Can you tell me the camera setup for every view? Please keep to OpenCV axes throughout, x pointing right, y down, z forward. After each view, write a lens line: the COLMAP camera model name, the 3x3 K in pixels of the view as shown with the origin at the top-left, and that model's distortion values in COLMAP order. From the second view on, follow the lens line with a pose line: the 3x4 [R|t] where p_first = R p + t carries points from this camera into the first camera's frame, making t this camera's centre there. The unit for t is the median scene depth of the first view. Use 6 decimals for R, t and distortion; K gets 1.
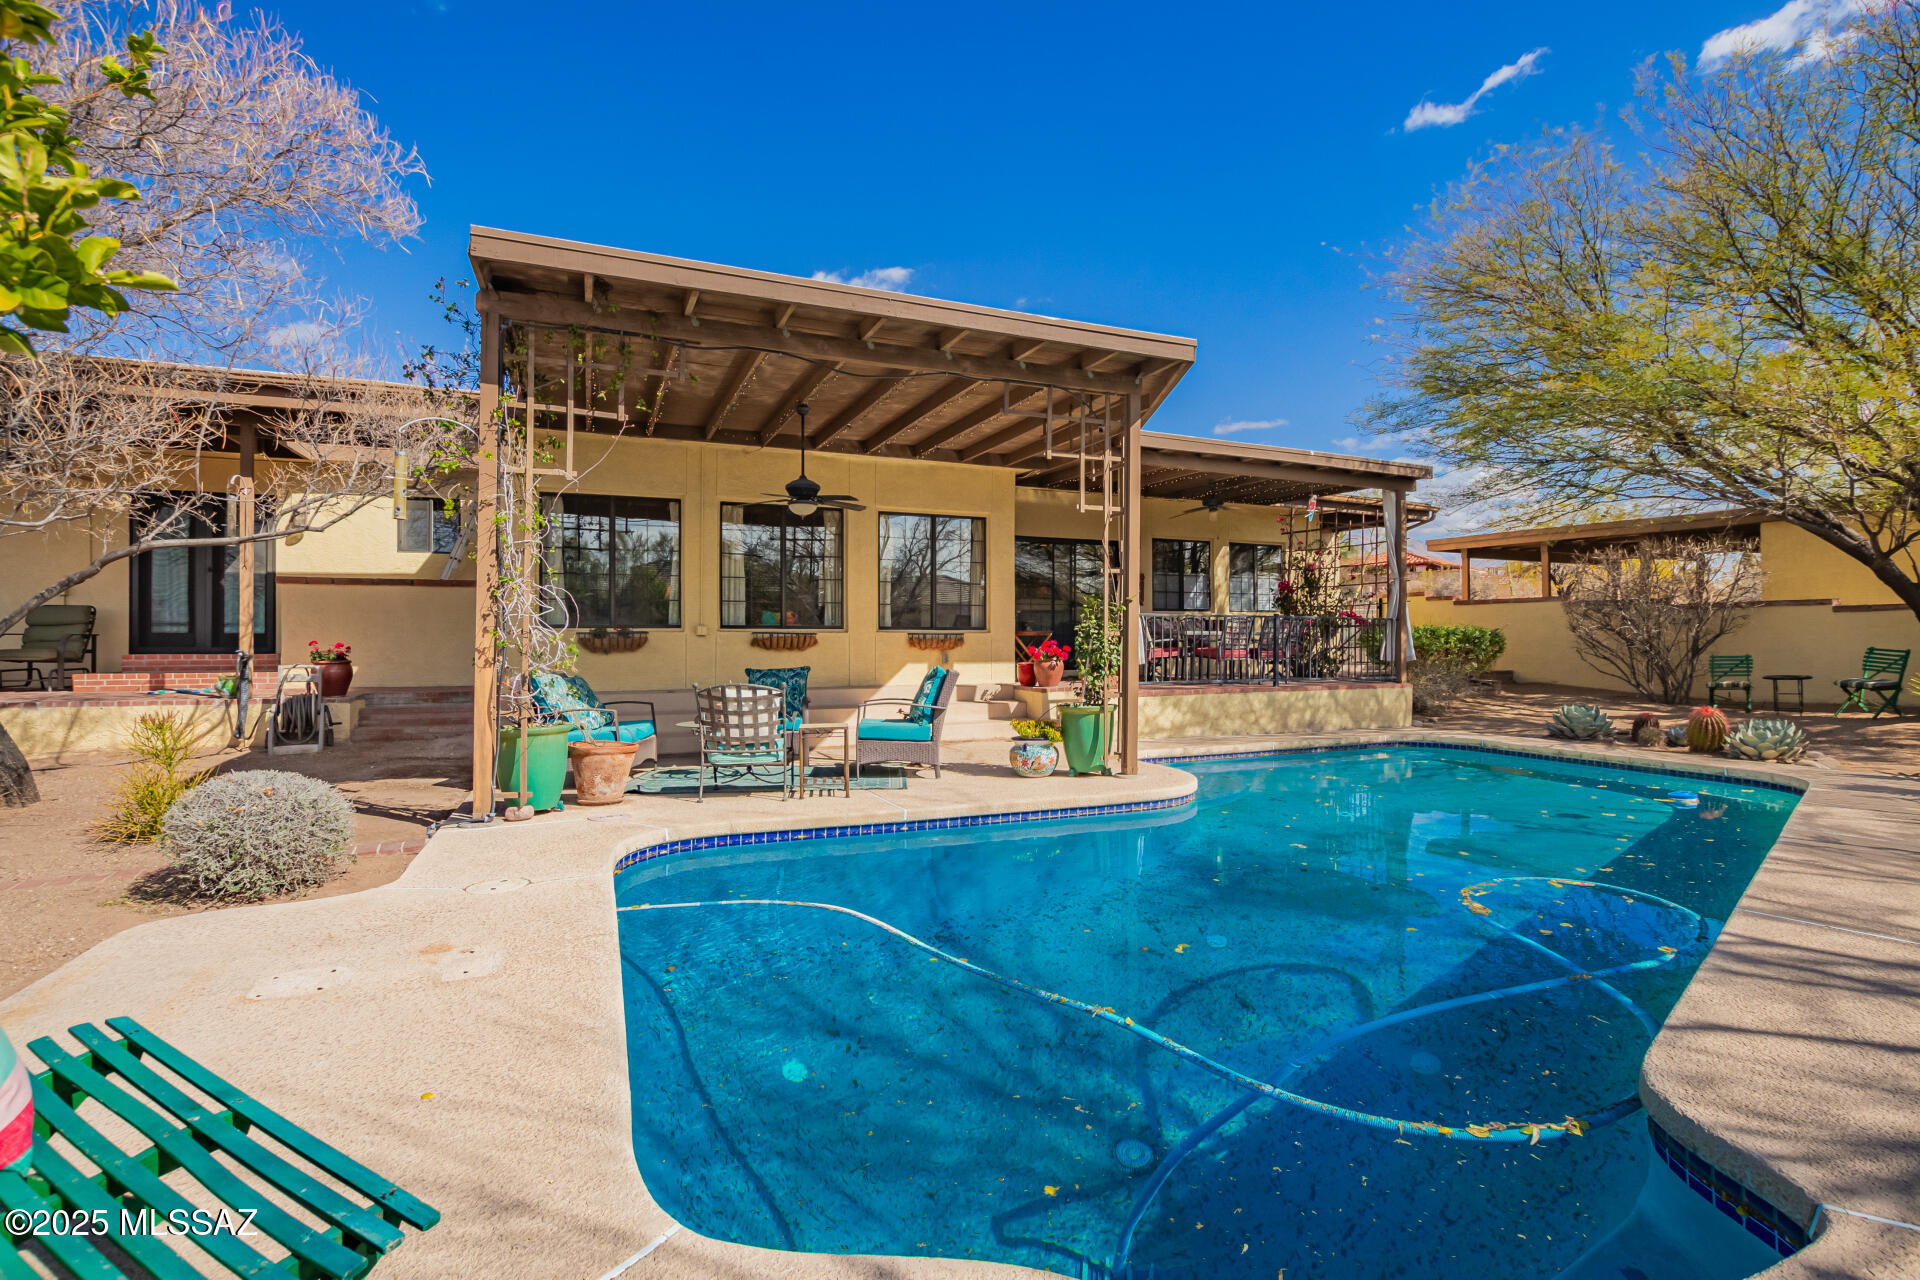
lens RADIAL K [[898.3, 0, 970.6], [0, 898.3, 639.9], [0, 0, 1]] dist [-0.032375, 0.001616]
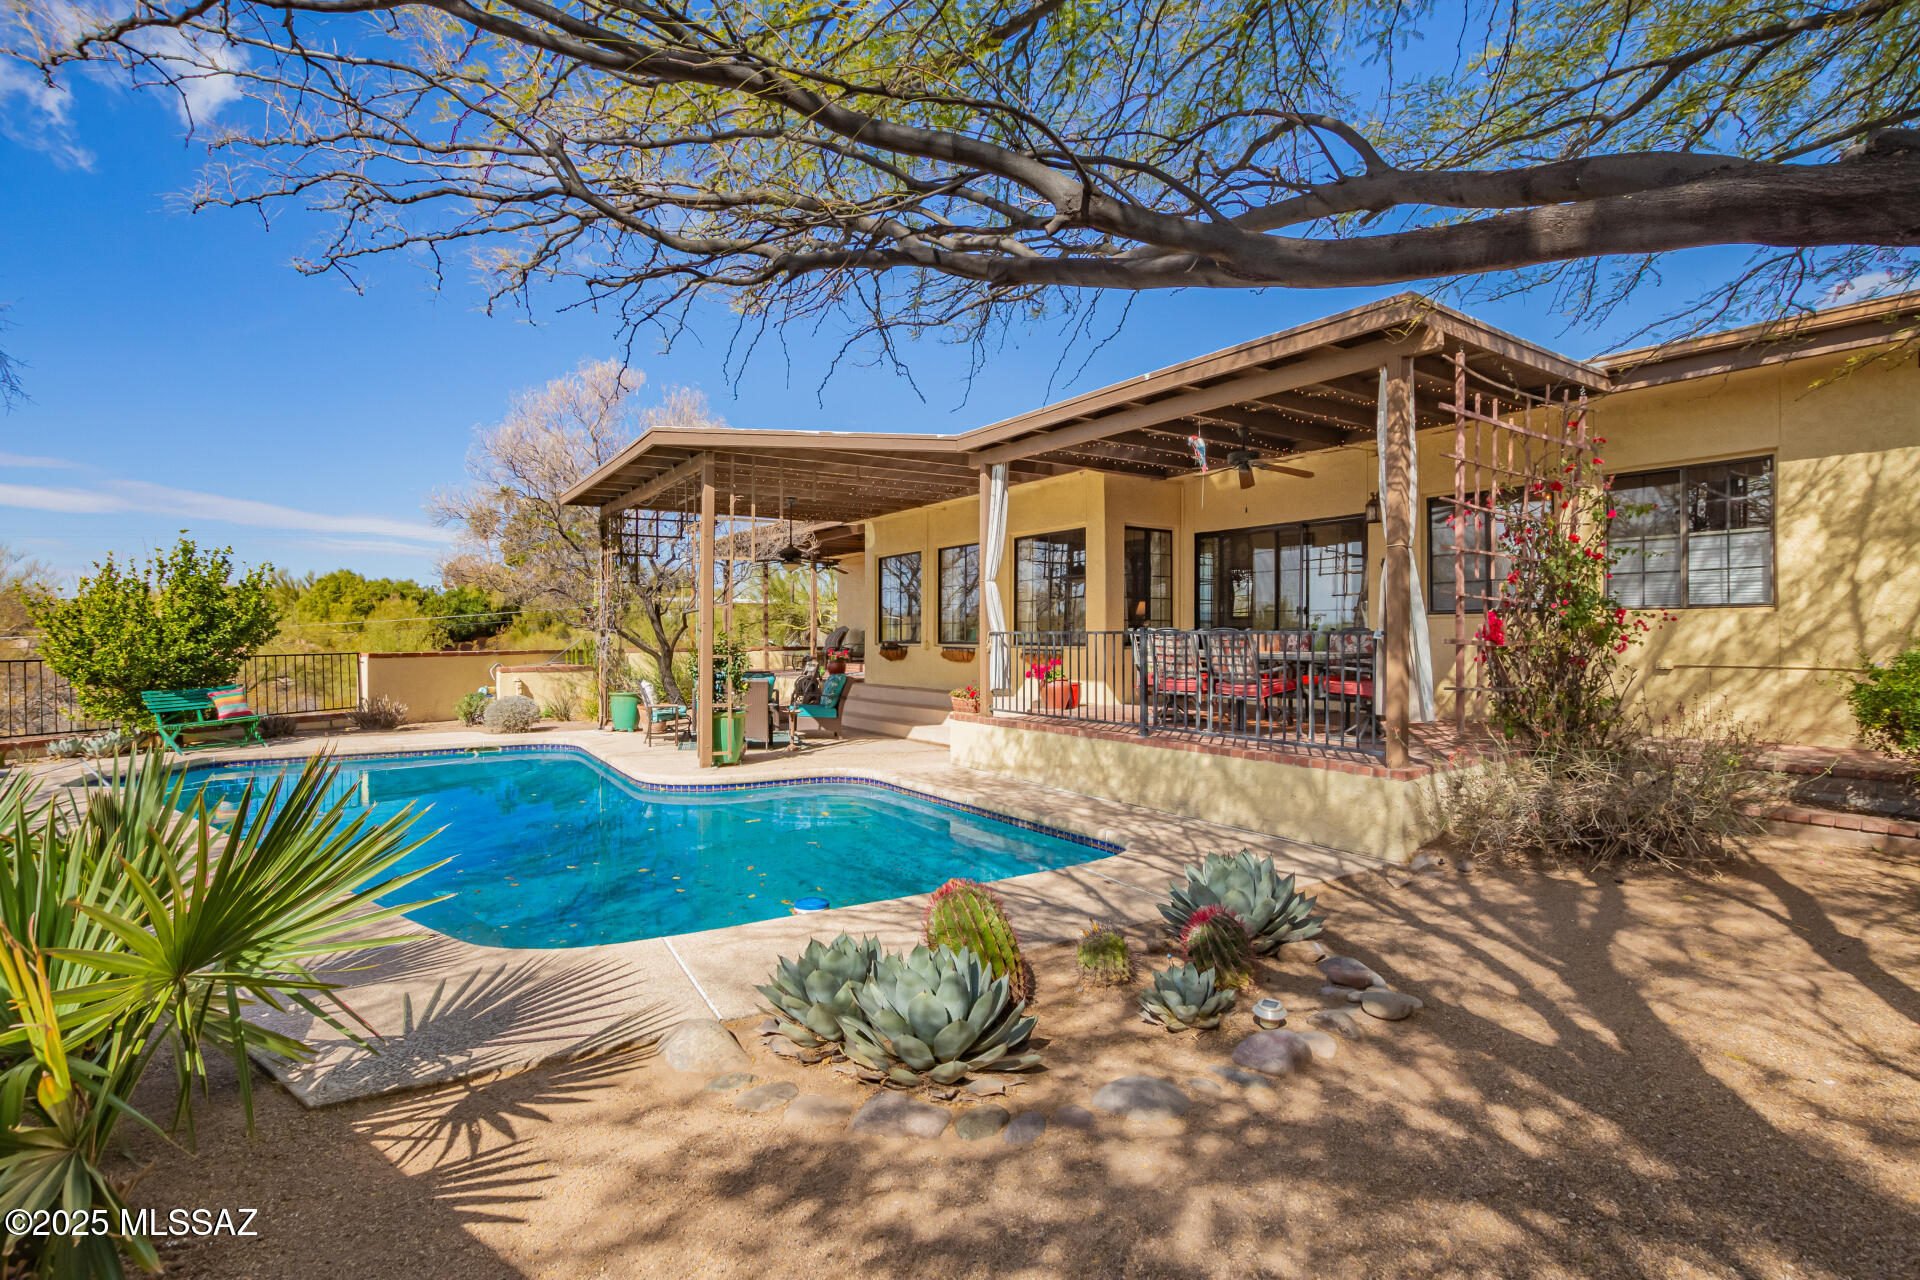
lens RADIAL K [[896.5, 0, 984.6], [0, 896.5, 645.0], [0, 0, 1]] dist [-0.040213, 0.000134]
pose [[0.199382, 0.010782, -0.979863, 0.966529], [-0.004555, 0.999939, 0.010076, -0.023884], [0.979911, 0.002454, 0.199419, 0.730277]]
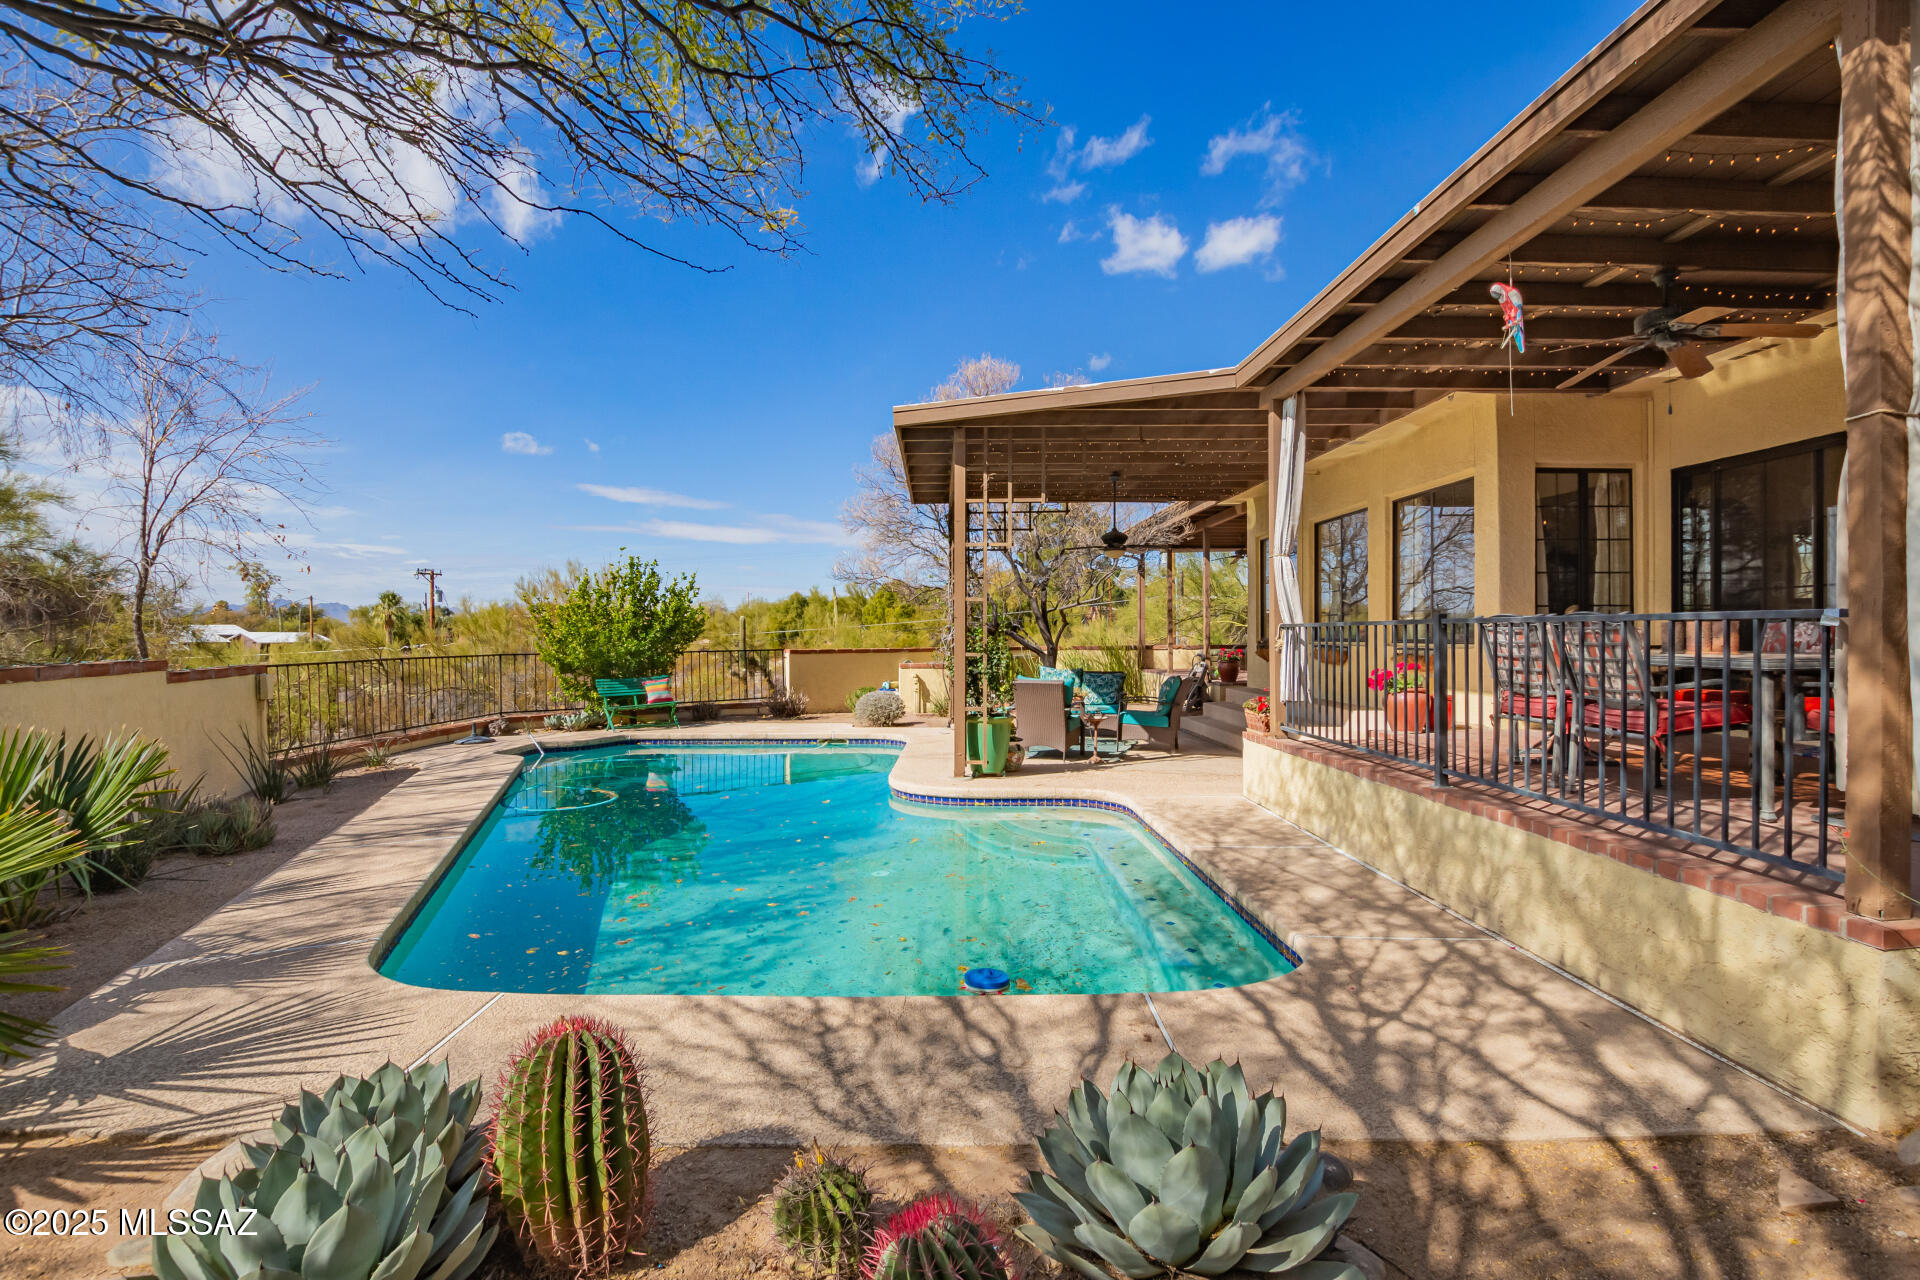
lens RADIAL K [[898.3, 0, 970.6], [0, 898.3, 639.9], [0, 0, 1]] dist [-0.032375, 0.001616]
pose [[-0.369019, 0.006539, -0.929399, 0.805348], [0.000006, 0.999975, 0.007033, -0.021255], [0.929422, 0.002590, -0.369010, 0.929327]]
